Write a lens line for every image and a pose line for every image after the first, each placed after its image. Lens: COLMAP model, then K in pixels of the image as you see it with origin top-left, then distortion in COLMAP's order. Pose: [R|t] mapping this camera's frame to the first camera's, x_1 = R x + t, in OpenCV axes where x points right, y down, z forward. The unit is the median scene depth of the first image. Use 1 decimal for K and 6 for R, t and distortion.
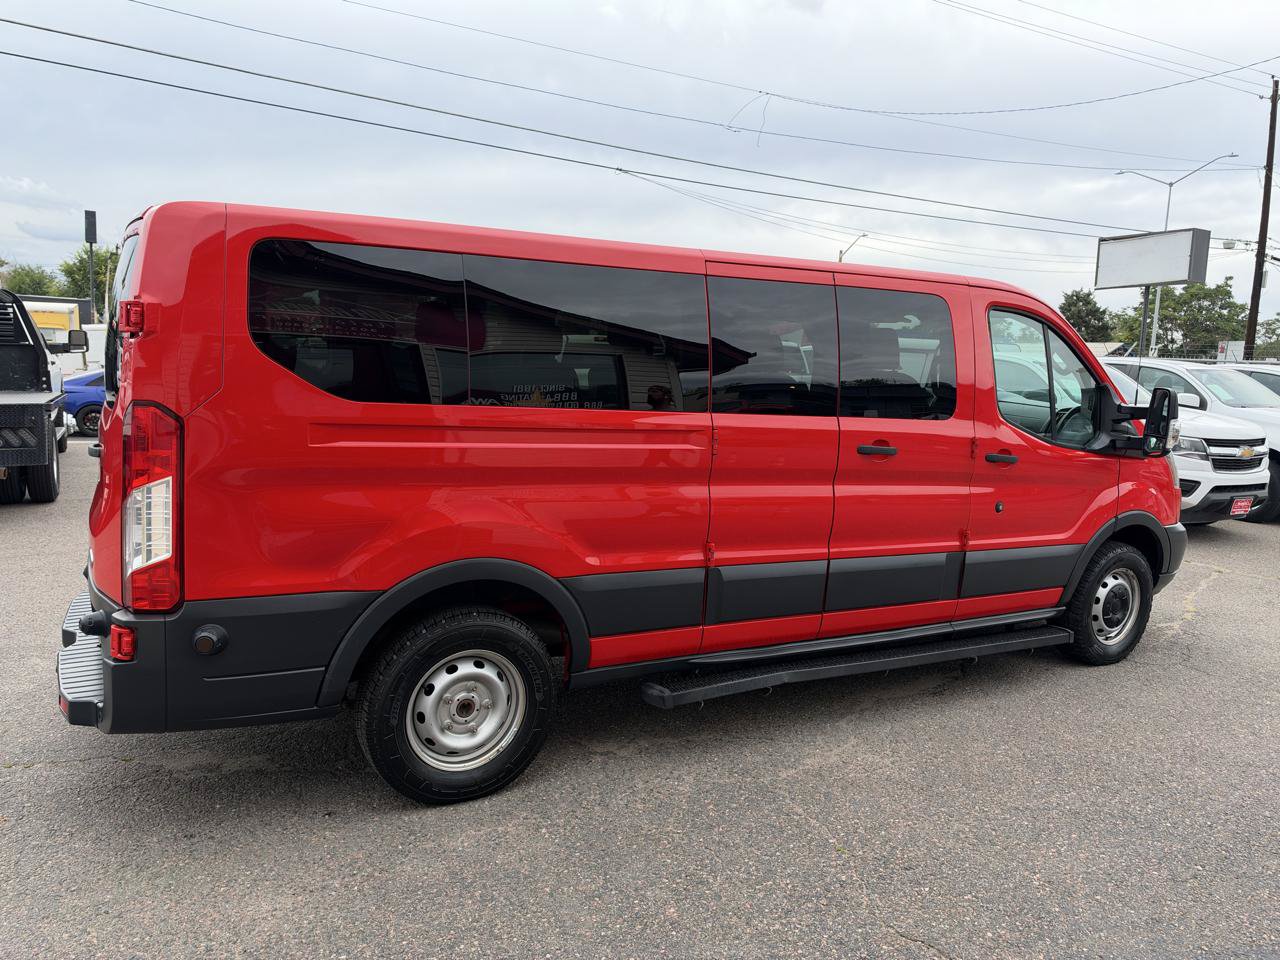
lens RADIAL K [[966.1, 0, 642.1], [0, 966.1, 463.2], [0, 0, 1]] dist [0.097872, -0.064315]
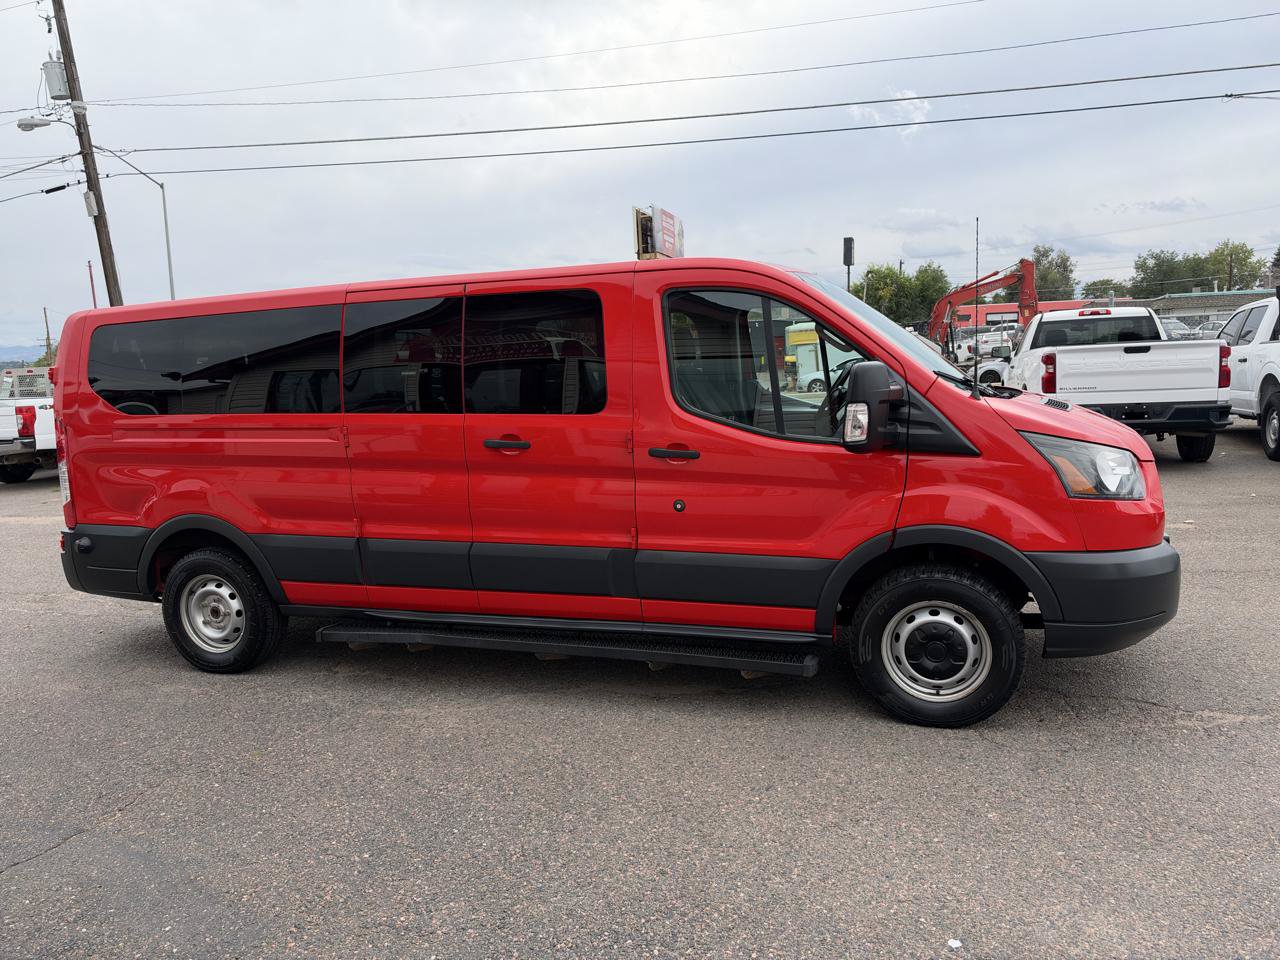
lens RADIAL K [[963.9, 0, 634.8], [0, 963.9, 479.9], [0, 0, 1]] dist [0.028861, -0.069679]
pose [[0.645497, 0.029513, -0.763192, 1.230026], [-0.009901, 0.999493, 0.030277, -0.008266], [0.763699, -0.011987, 0.645462, 0.464973]]
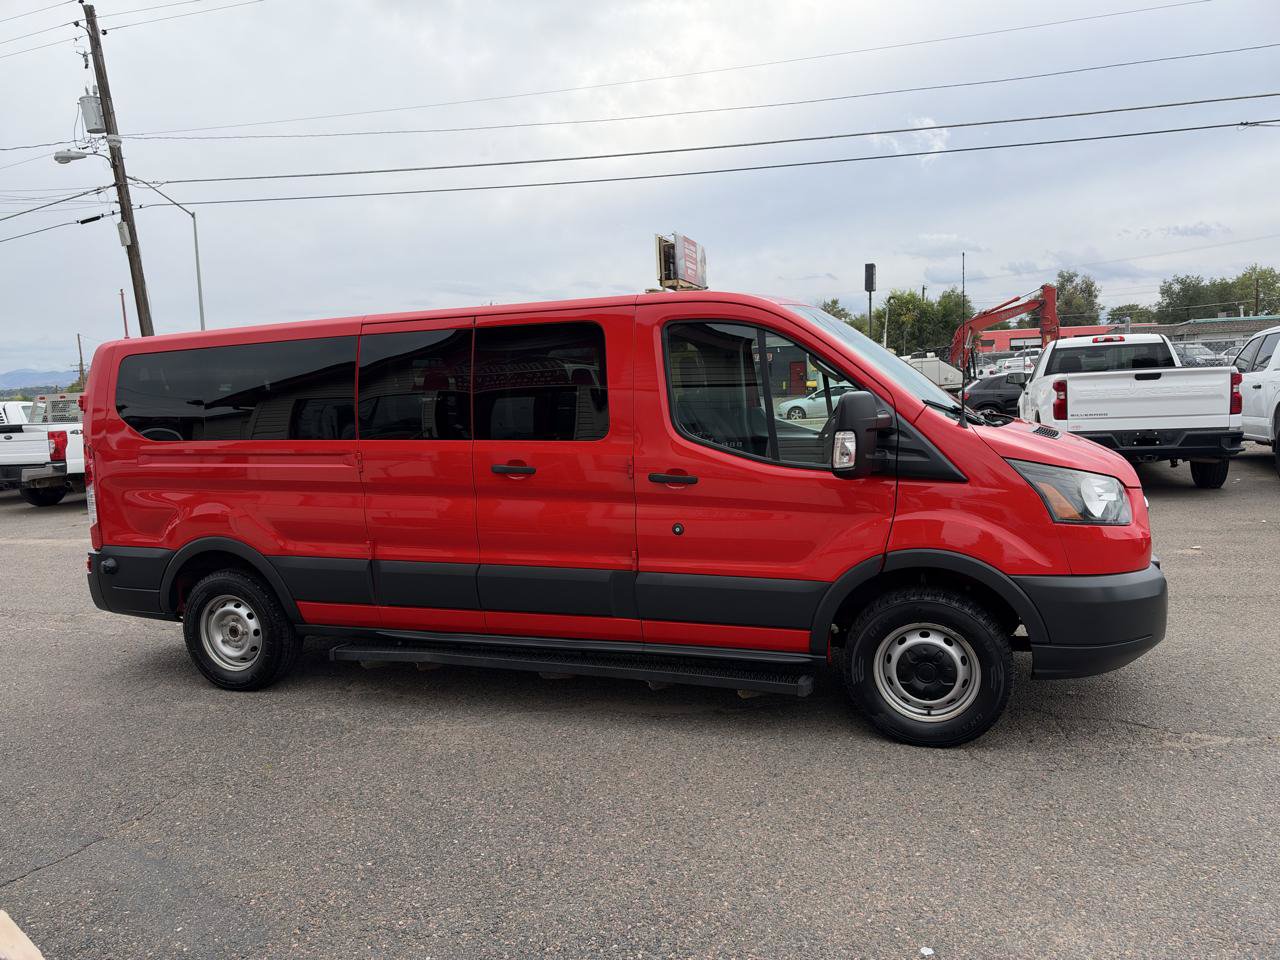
lens RADIAL K [[965.8, 0, 638.9], [0, 965.8, 476.6], [0, 0, 1]] dist [0.029955, -0.073893]
pose [[0.628737, 0.008618, -0.777571, 1.281046], [-0.011776, 0.999929, 0.001560, -0.009709], [0.777529, 0.008175, 0.628794, 0.459856]]
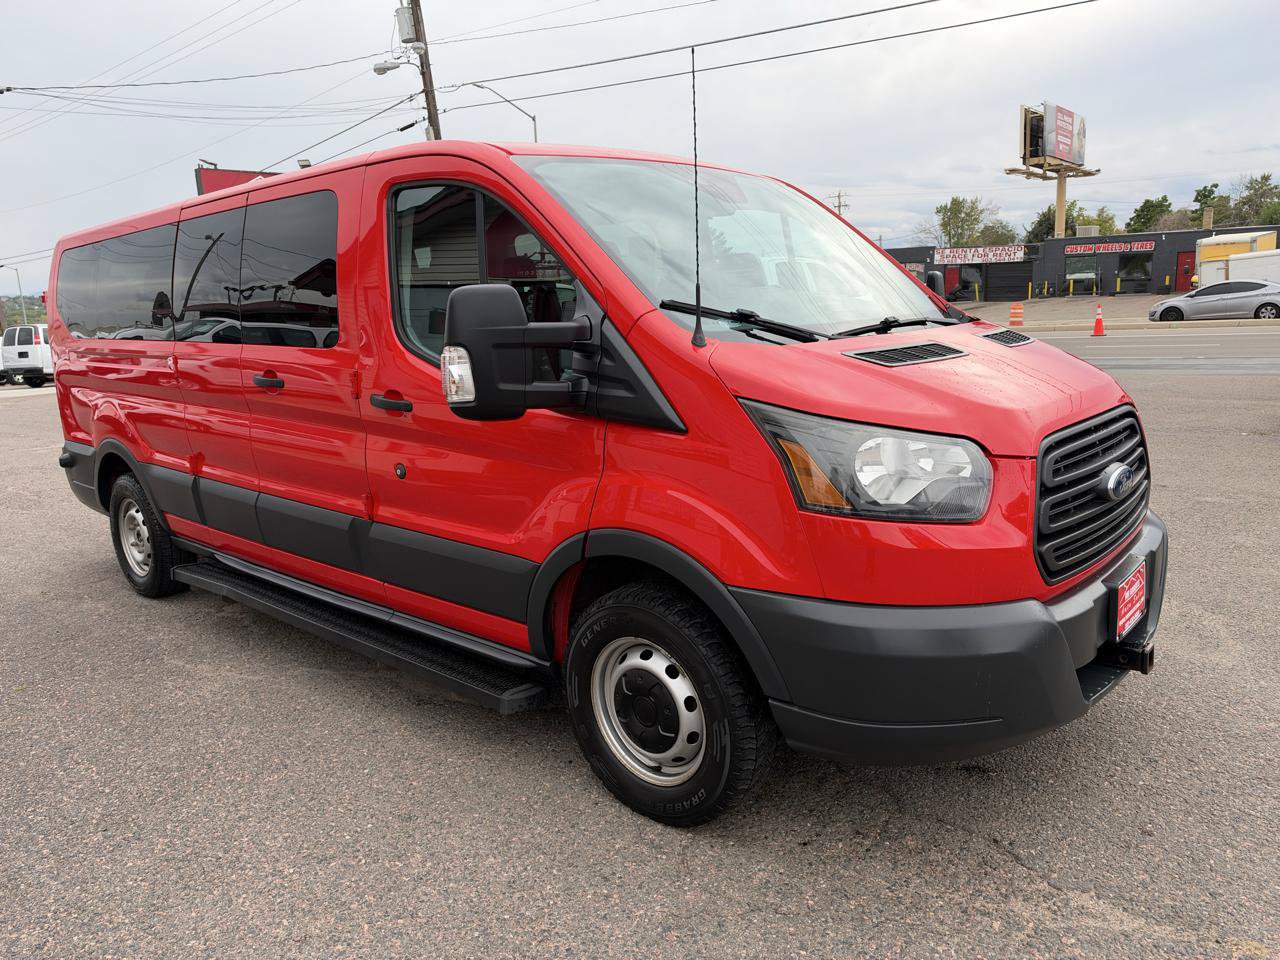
lens RADIAL K [[970.8, 0, 641.4], [0, 970.8, 437.4], [0, 0, 1]] dist [0.032733, -0.069945]
pose [[0.275145, 0.088004, -0.957366, 1.321990], [-0.045526, 0.995877, 0.078460, -0.053707], [0.960324, 0.021997, 0.278017, 1.168684]]
